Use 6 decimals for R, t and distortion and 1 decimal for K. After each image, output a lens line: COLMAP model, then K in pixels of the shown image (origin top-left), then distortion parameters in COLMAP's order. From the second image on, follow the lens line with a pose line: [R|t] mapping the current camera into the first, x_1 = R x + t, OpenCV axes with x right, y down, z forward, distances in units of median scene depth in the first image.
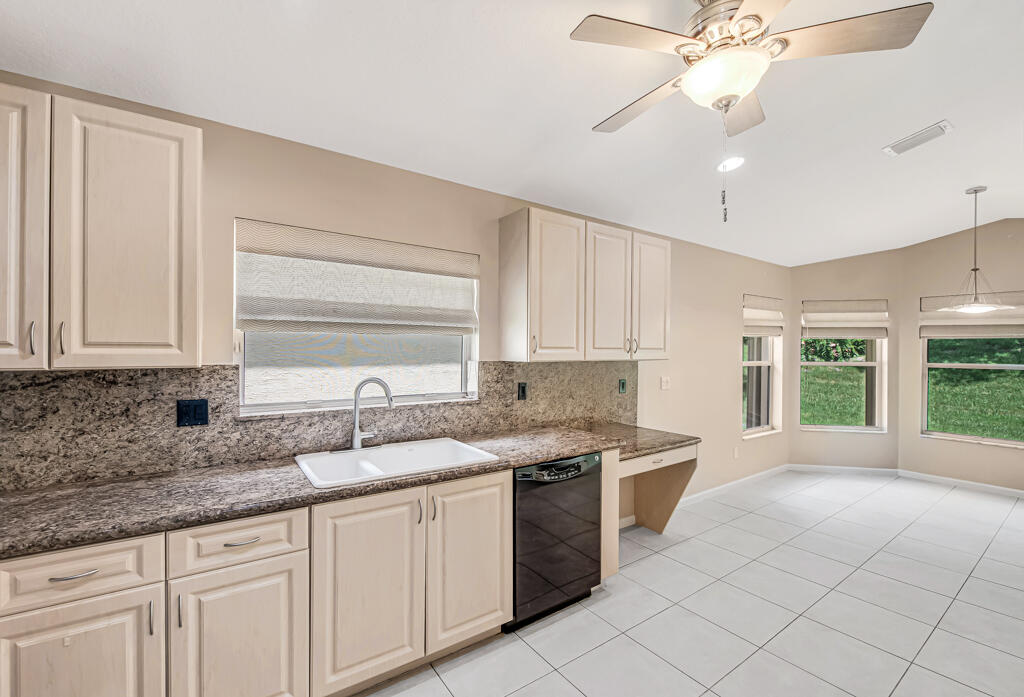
lens RADIAL K [[425.7, 0, 491.9], [0, 425.7, 353.0], [0, 0, 1]] dist [-0.010043, -0.000713]
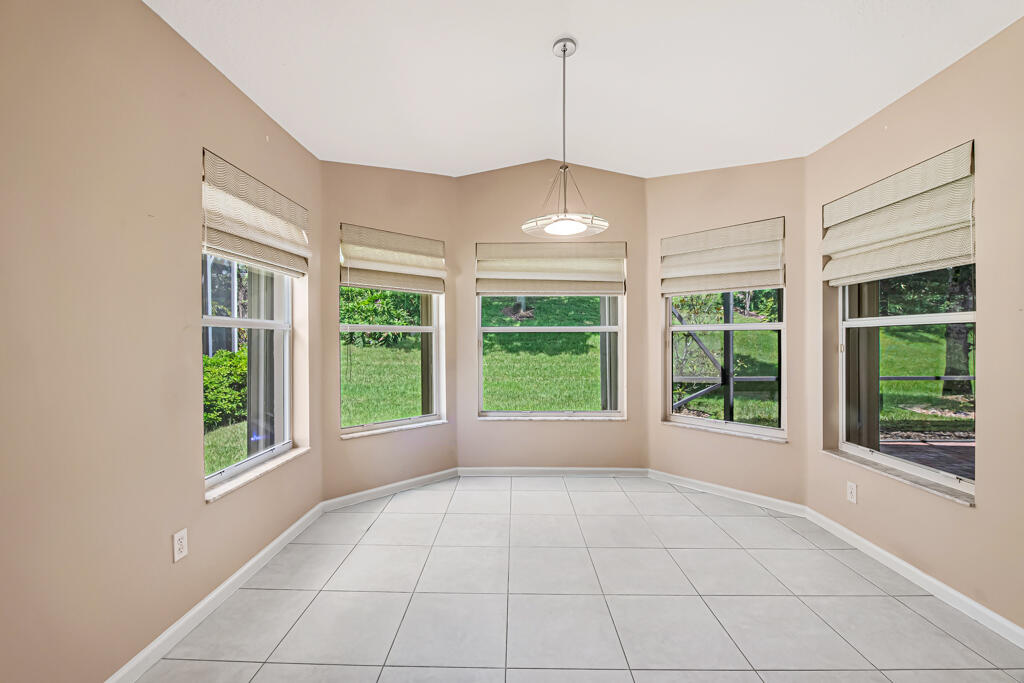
lens RADIAL K [[436.3, 0, 516.3], [0, 436.3, 342.4], [0, 0, 1]] dist [0.000733, -0.000290]
pose [[0.564945, -0.016181, 0.824970, 0.372590], [0.009956, 0.999869, 0.012794, 0.041676], [-0.825068, 0.000986, 0.565032, 0.459107]]
